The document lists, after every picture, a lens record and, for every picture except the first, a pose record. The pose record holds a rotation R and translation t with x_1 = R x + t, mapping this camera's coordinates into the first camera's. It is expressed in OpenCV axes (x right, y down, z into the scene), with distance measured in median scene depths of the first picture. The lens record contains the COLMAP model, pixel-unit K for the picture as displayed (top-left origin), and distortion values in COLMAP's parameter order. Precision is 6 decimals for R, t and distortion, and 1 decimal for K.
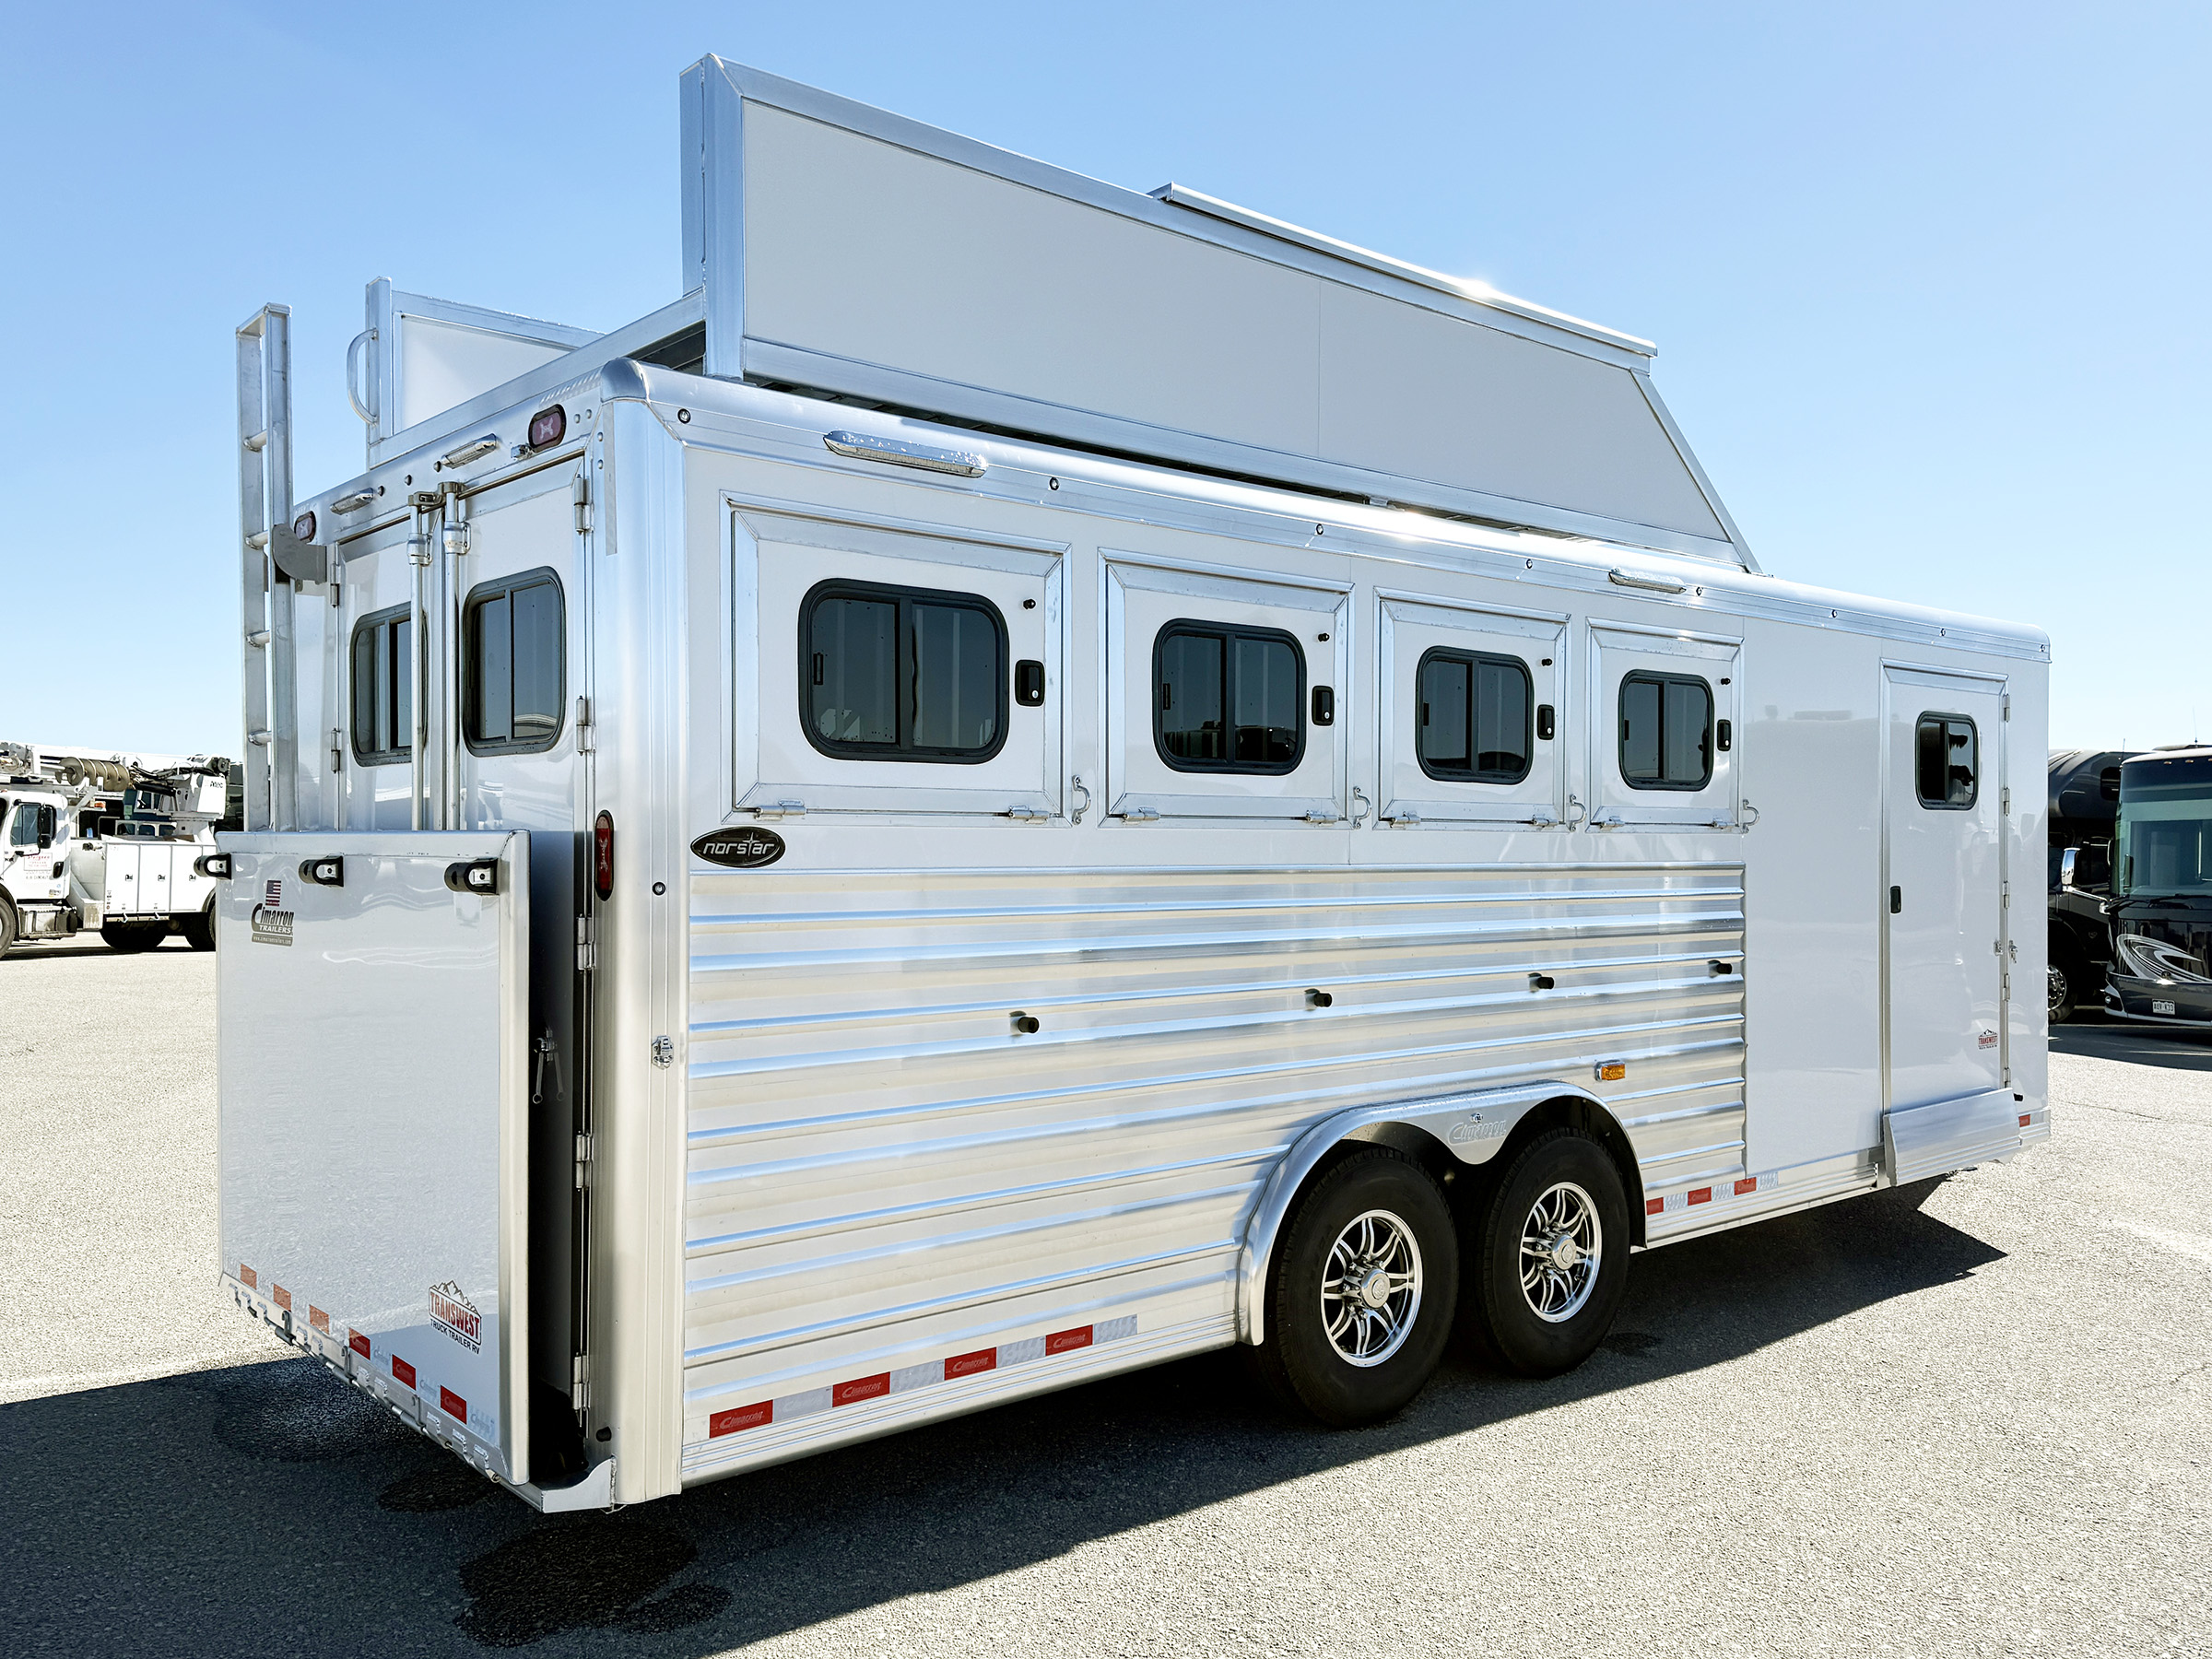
lens RADIAL K [[1729.2, 0, 1042.6], [0, 1729.2, 869.9], [0, 0, 1]] dist [0.089920, -0.198507]
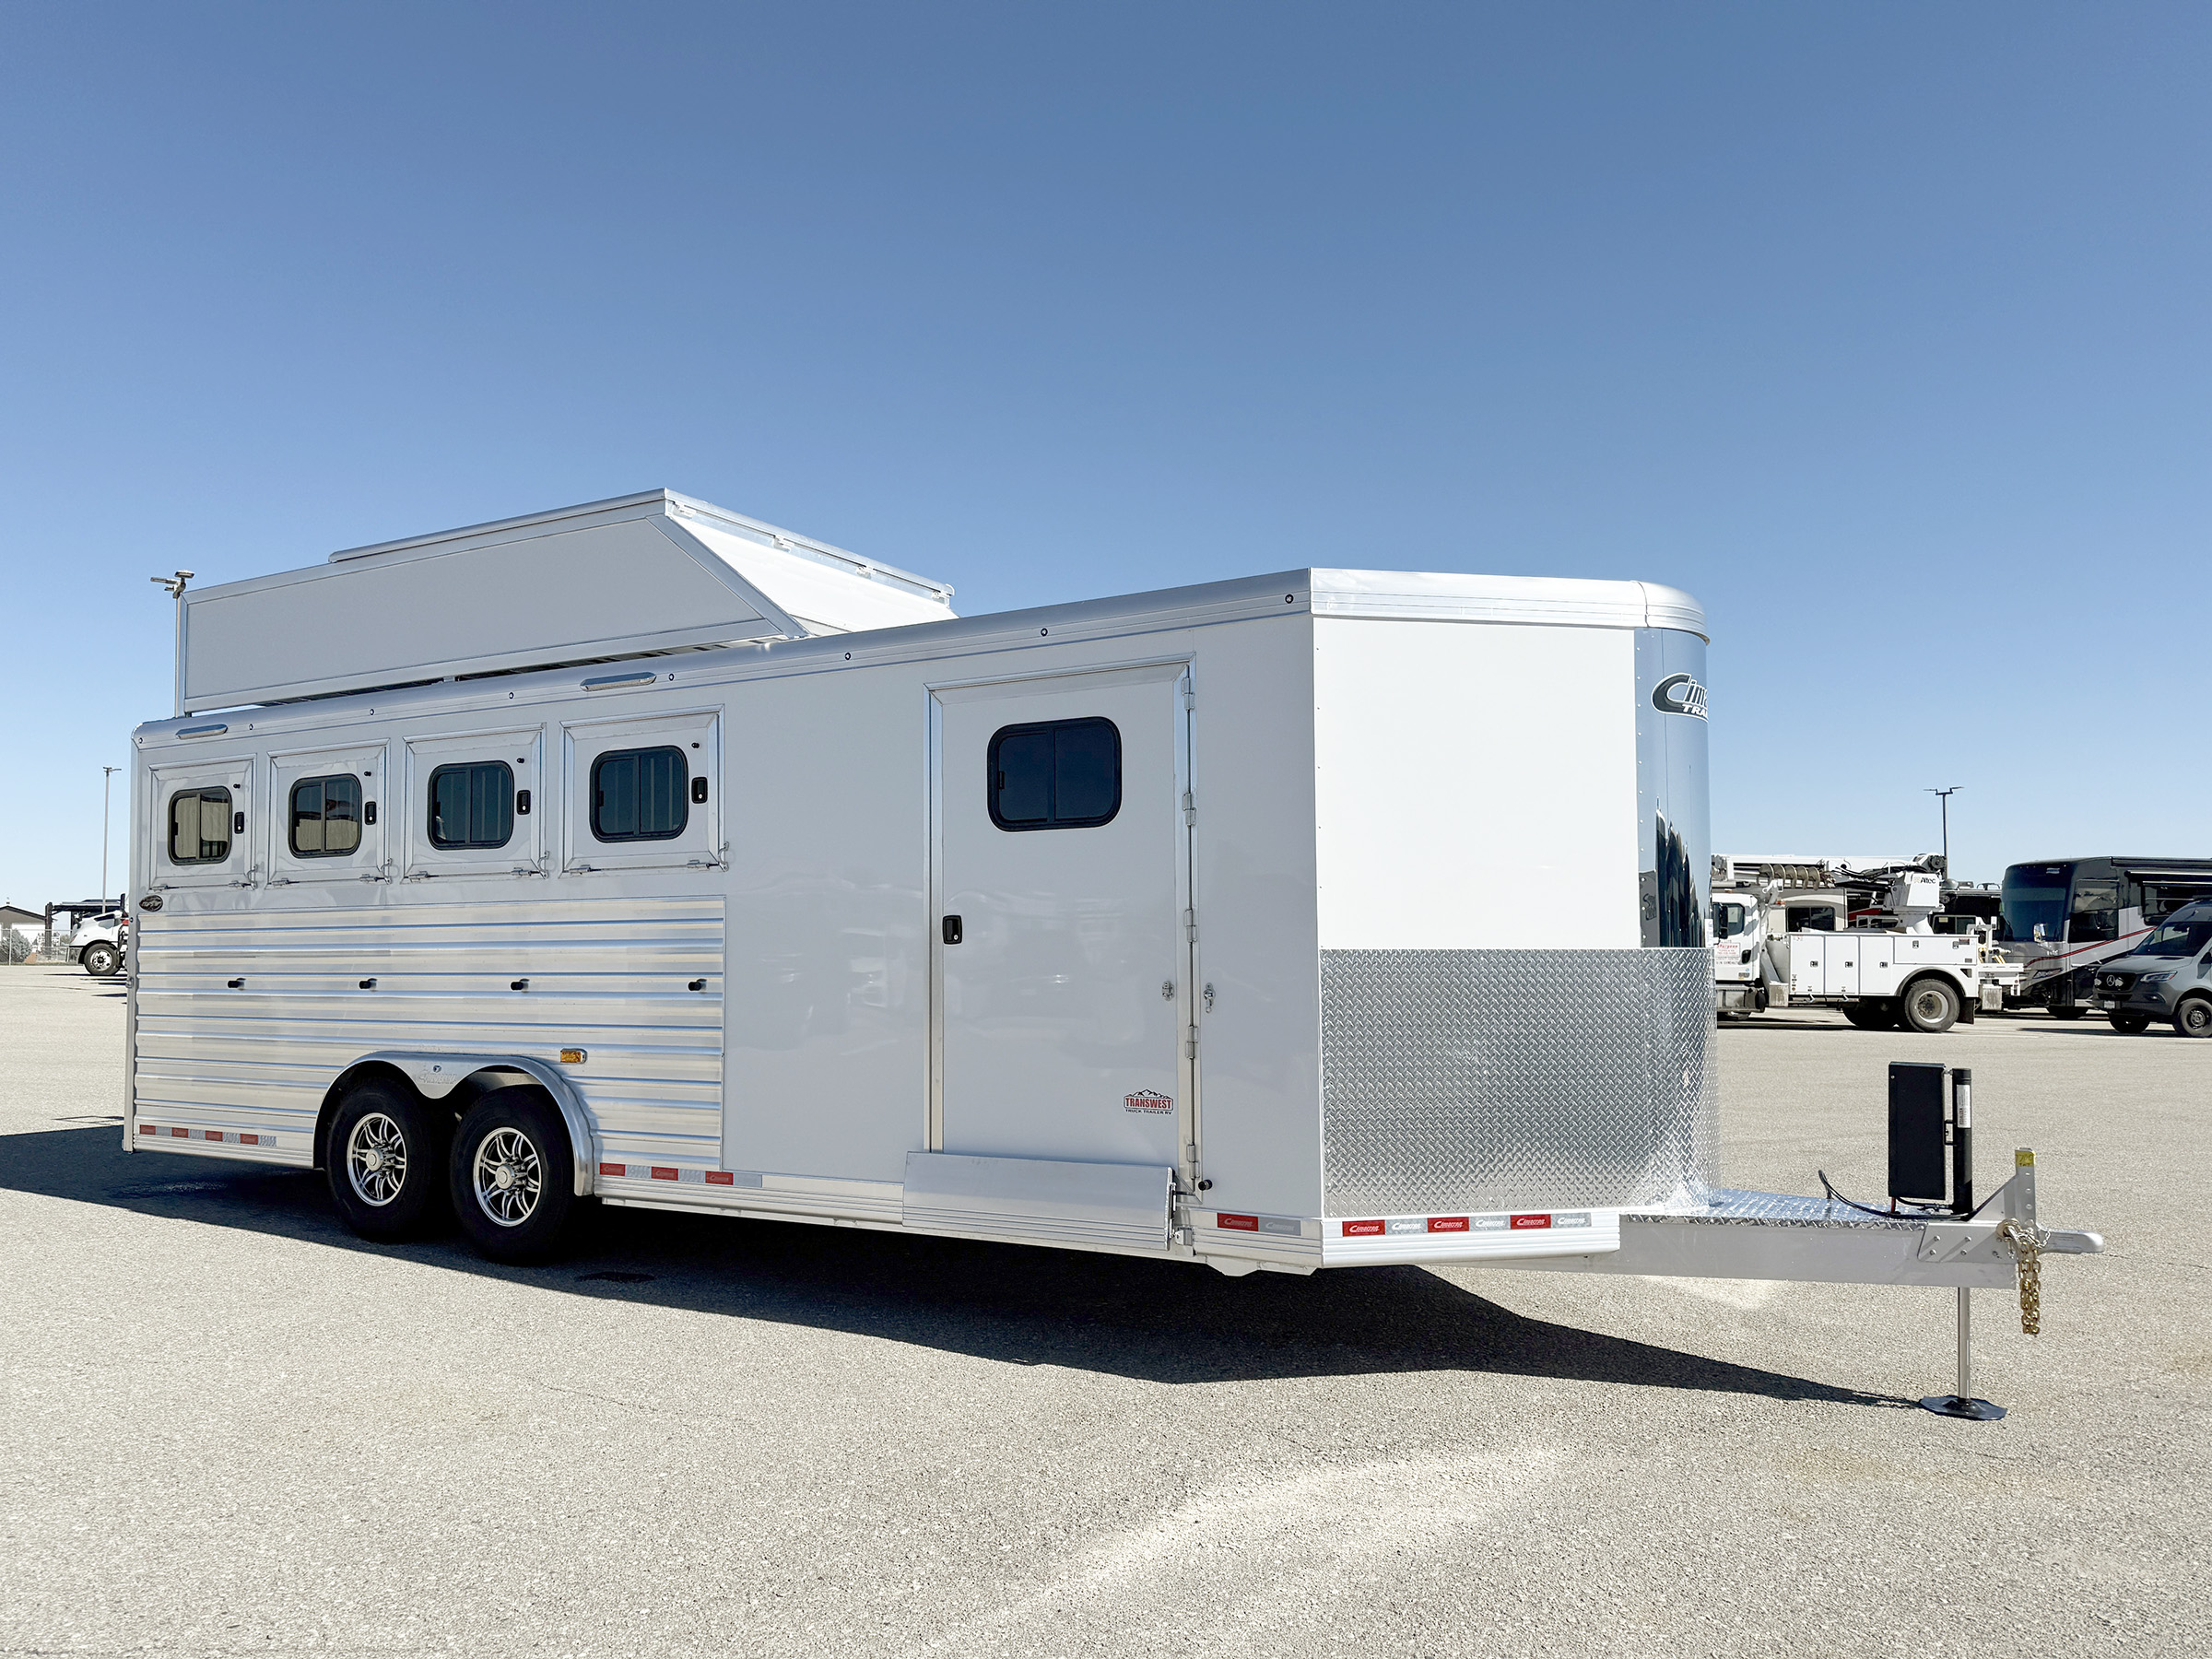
lens RADIAL K [[1571.9, 0, 1114.0], [0, 1571.9, 902.8], [0, 0, 1]] dist [0.090445, -0.136717]
pose [[0.370968, -0.034517, -0.928004, 1.775063], [-0.005360, 0.999213, -0.039308, 0.048691], [0.928630, 0.019556, 0.370491, 1.029989]]
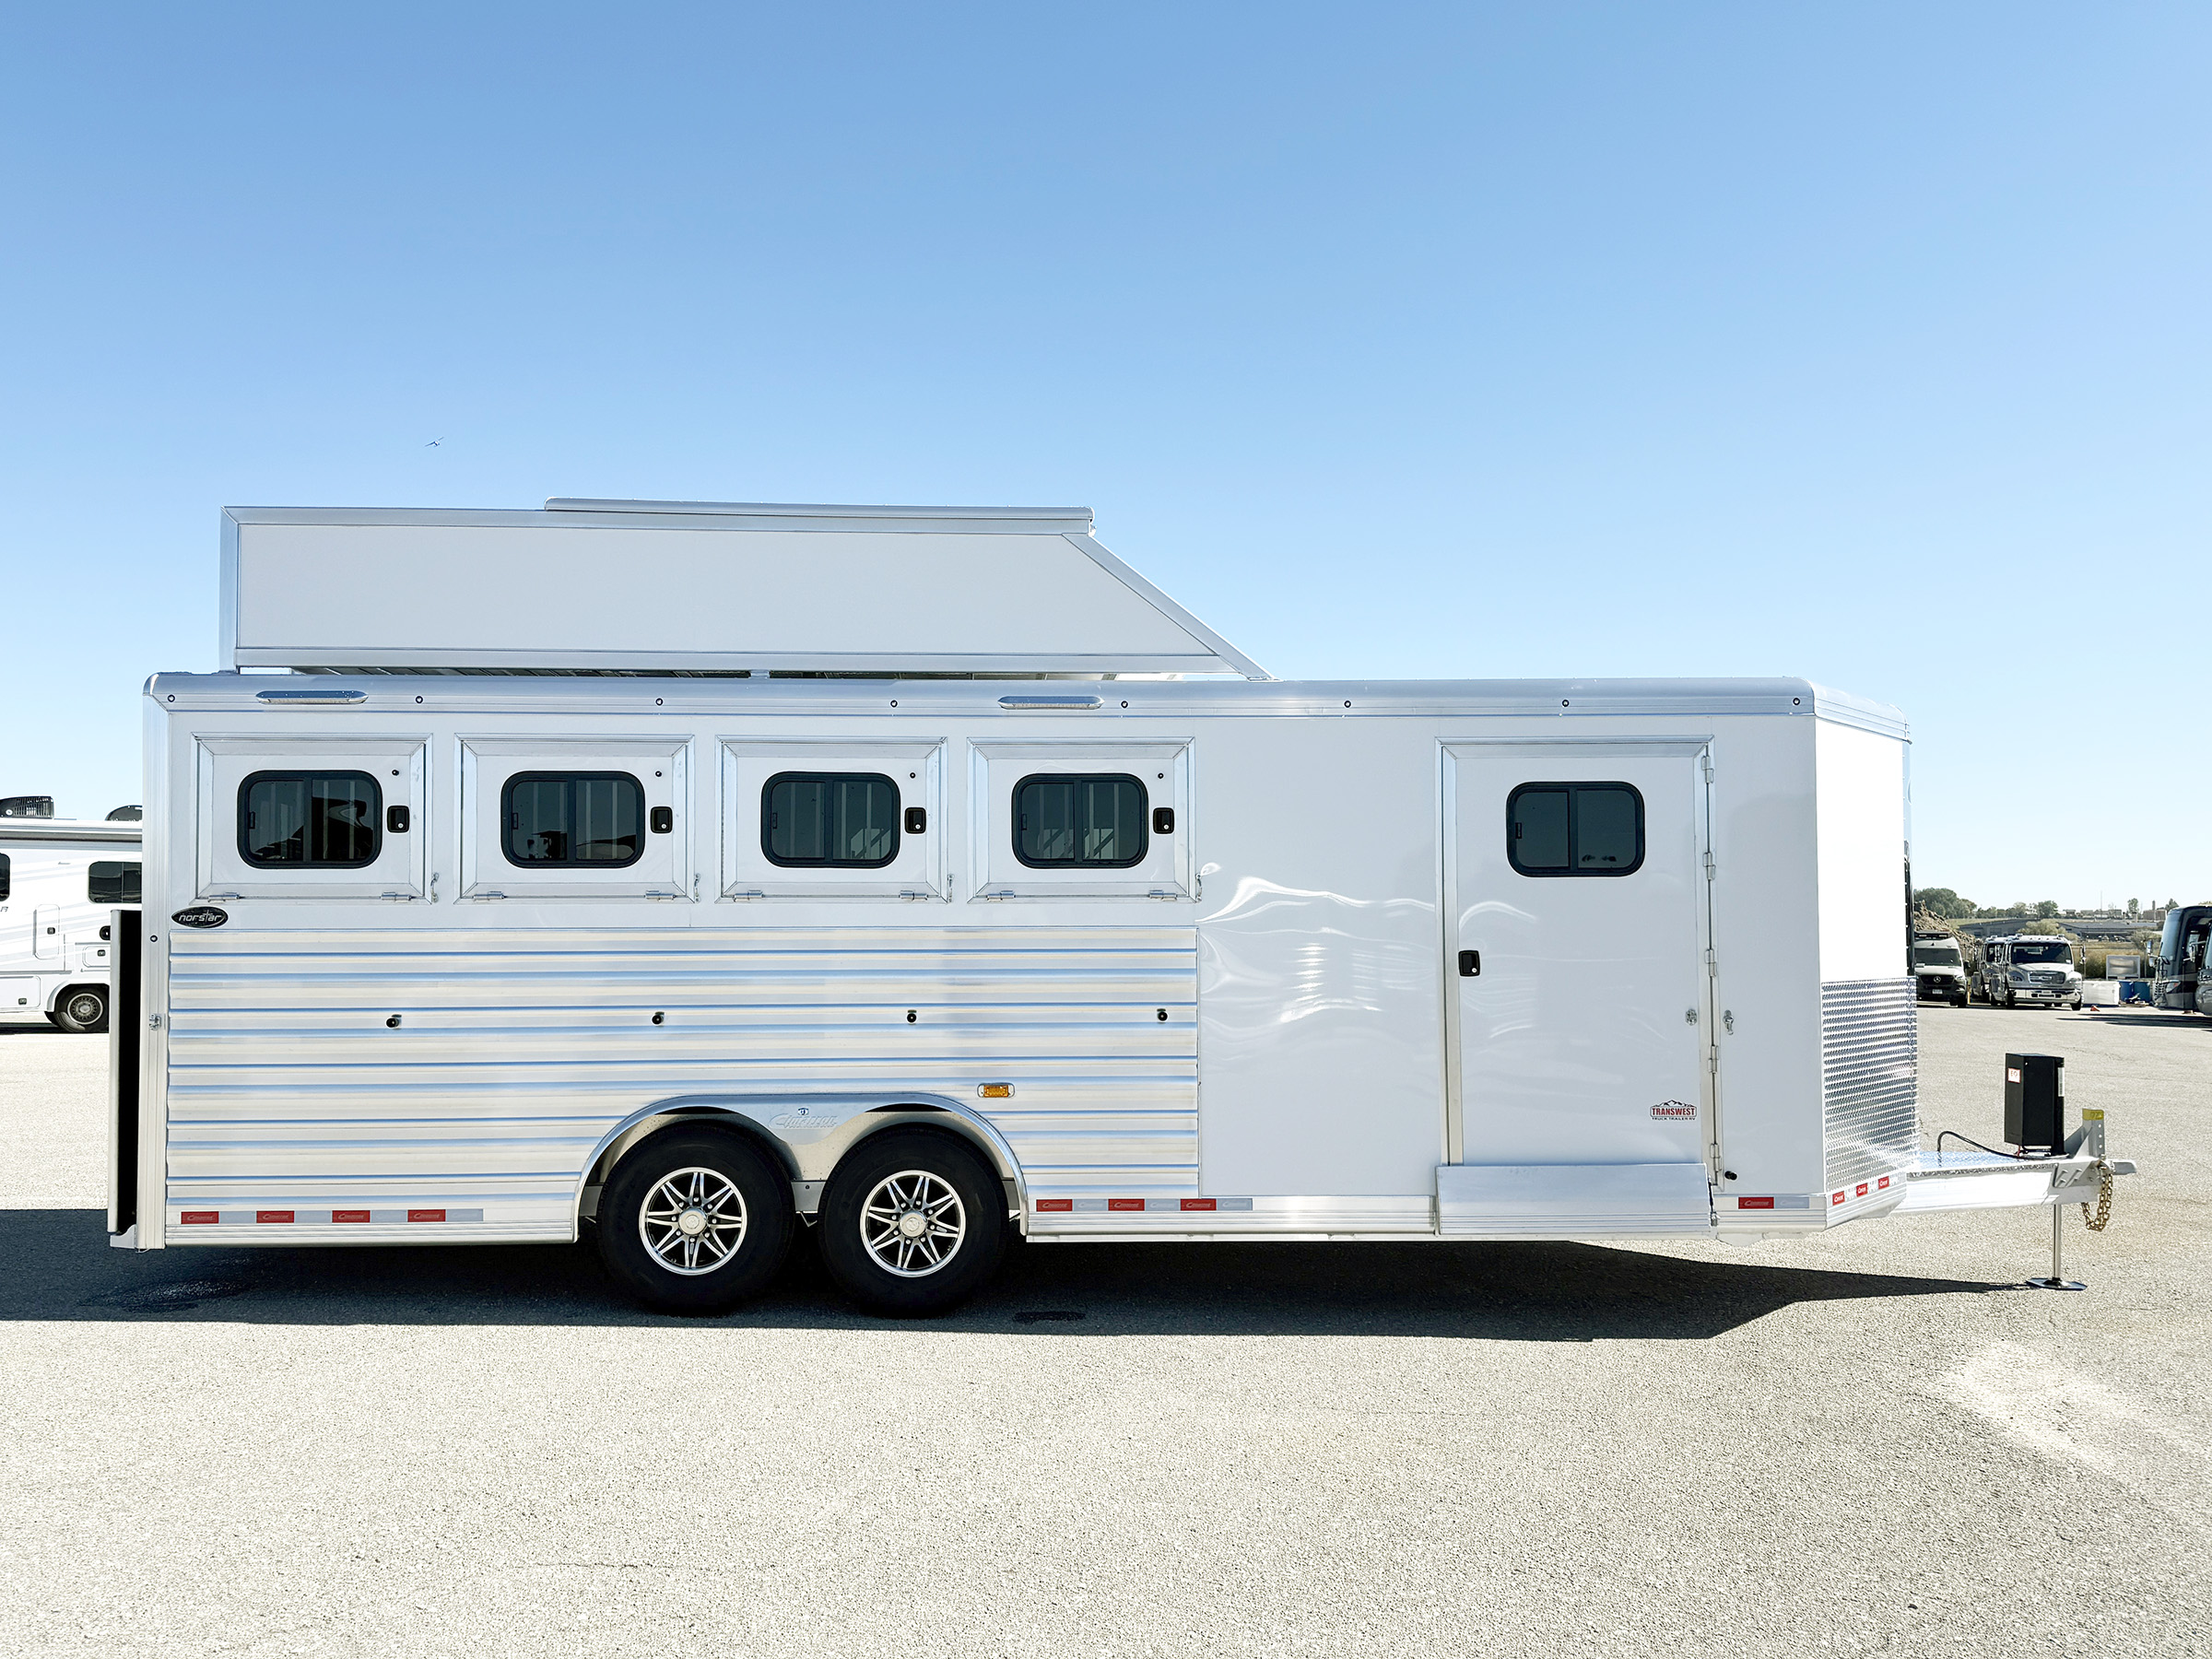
lens RADIAL K [[1571.9, 0, 1114.0], [0, 1571.9, 902.8], [0, 0, 1]] dist [0.090445, -0.136717]
pose [[0.798853, -0.009204, -0.601456, 1.198974], [-0.004119, 0.999776, -0.020771, 0.002279], [0.601512, 0.019070, 0.798636, 0.146085]]
